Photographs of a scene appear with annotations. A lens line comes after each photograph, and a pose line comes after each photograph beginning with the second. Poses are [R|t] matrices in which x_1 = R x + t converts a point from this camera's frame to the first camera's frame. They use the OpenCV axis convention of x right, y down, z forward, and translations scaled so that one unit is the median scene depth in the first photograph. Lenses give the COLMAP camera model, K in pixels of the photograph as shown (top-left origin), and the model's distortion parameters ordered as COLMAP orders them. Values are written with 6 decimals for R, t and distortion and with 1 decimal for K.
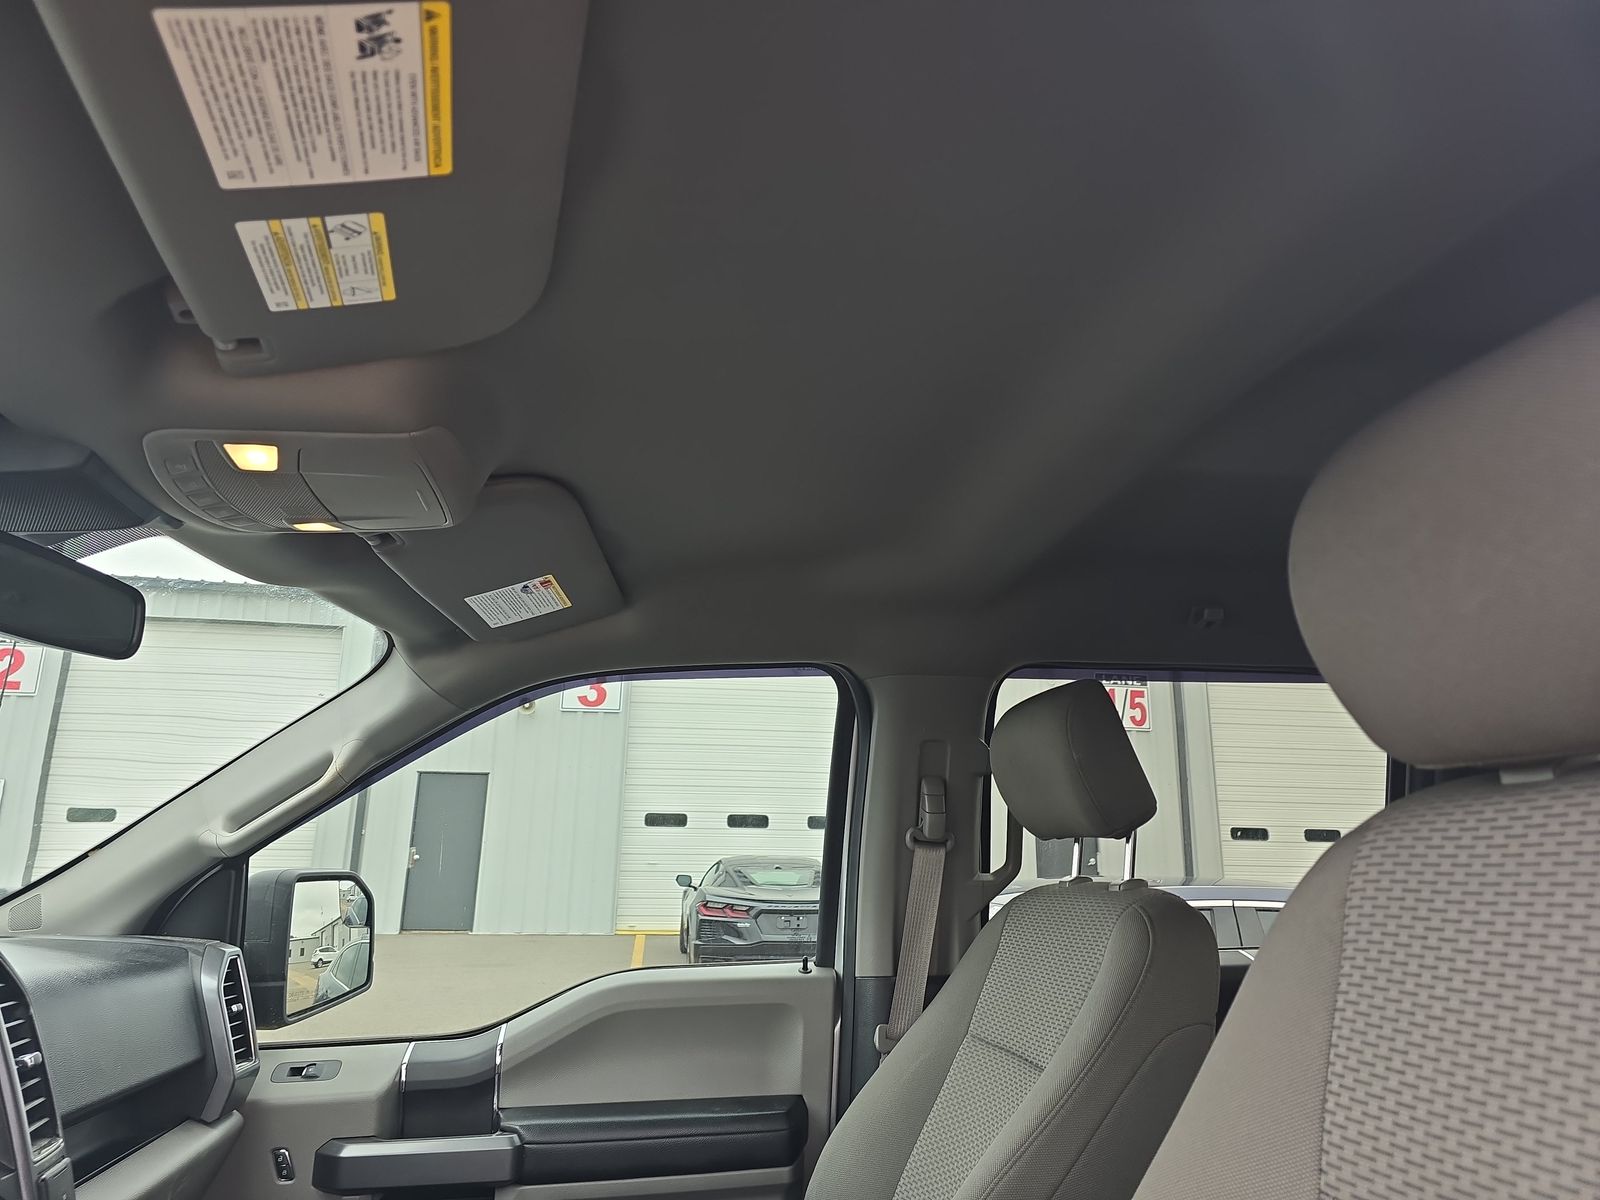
lens RADIAL K [[1075.4, 0, 802.0], [0, 1075.4, 591.5], [0, 0, 1]] dist [0.069265, -0.083404]
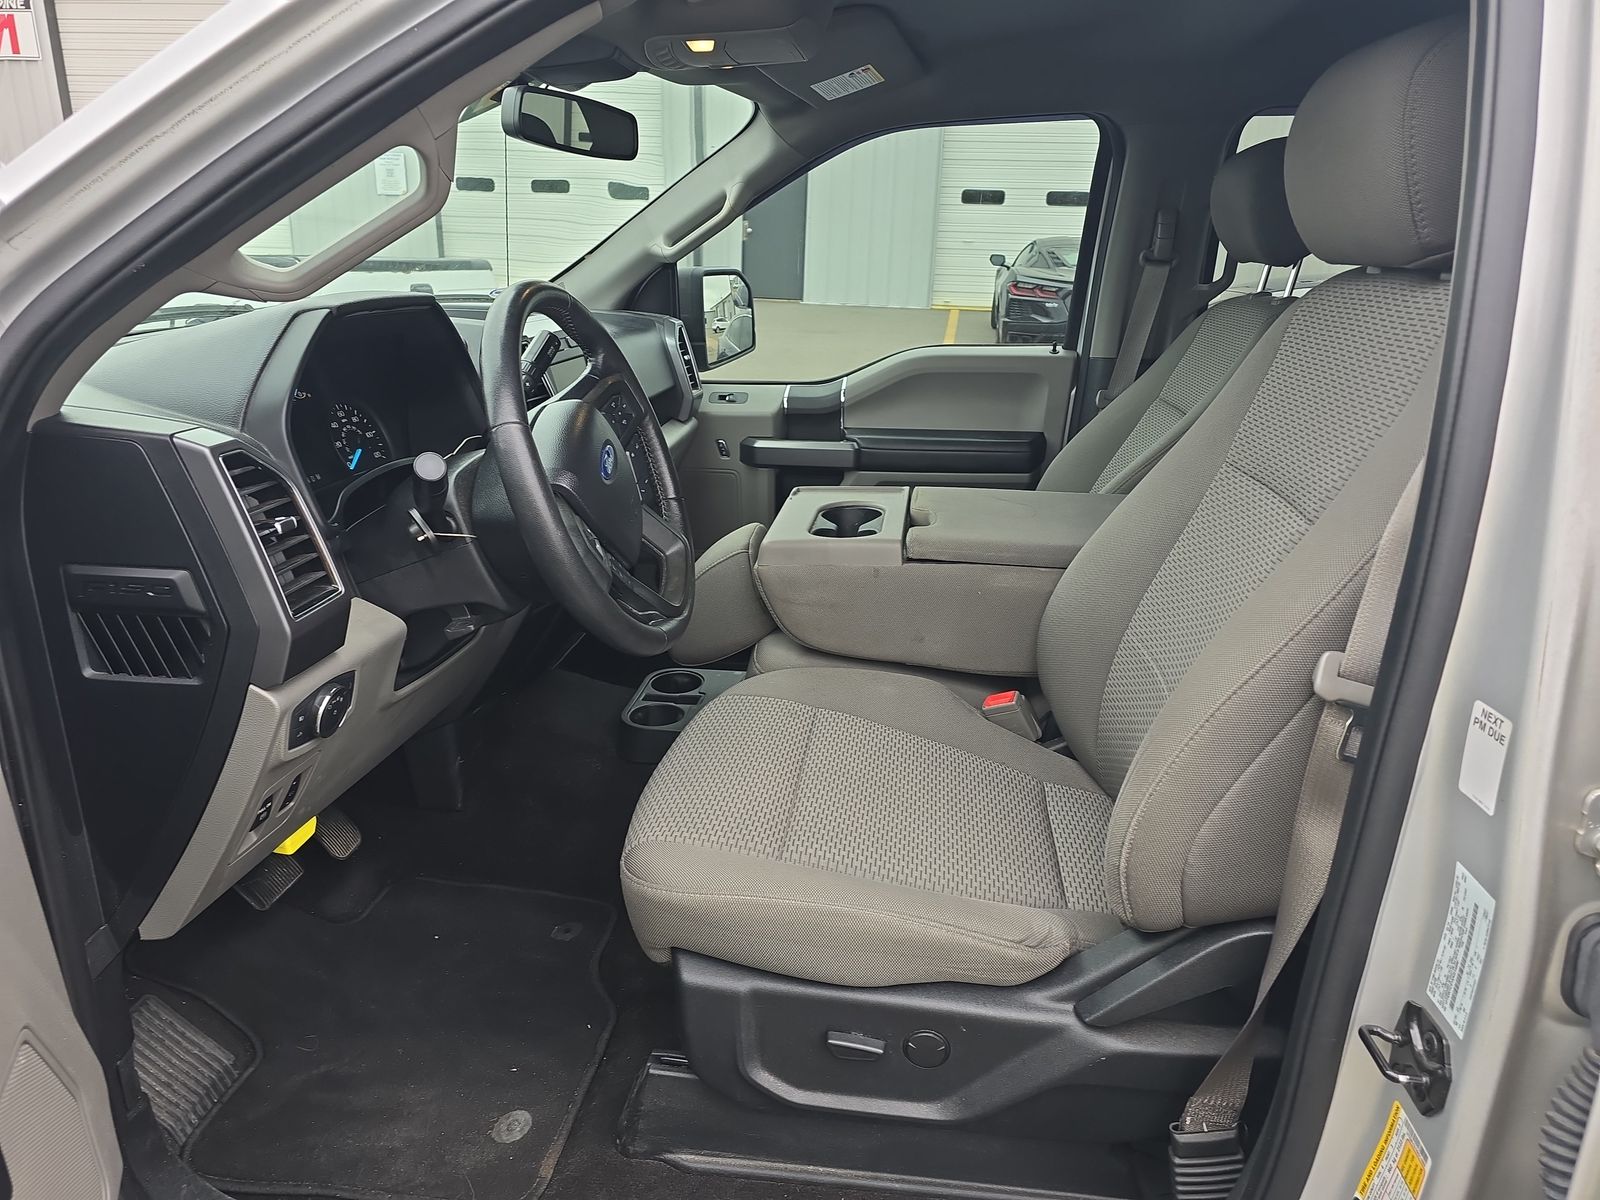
lens RADIAL K [[1075.4, 0, 802.0], [0, 1075.4, 591.5], [0, 0, 1]] dist [0.069265, -0.083404]
pose [[0.960510, 0.101856, -0.258932, 0.087569], [0.052199, 0.848104, 0.527253, -0.143945], [0.273305, -0.519948, 0.809295, -0.387589]]
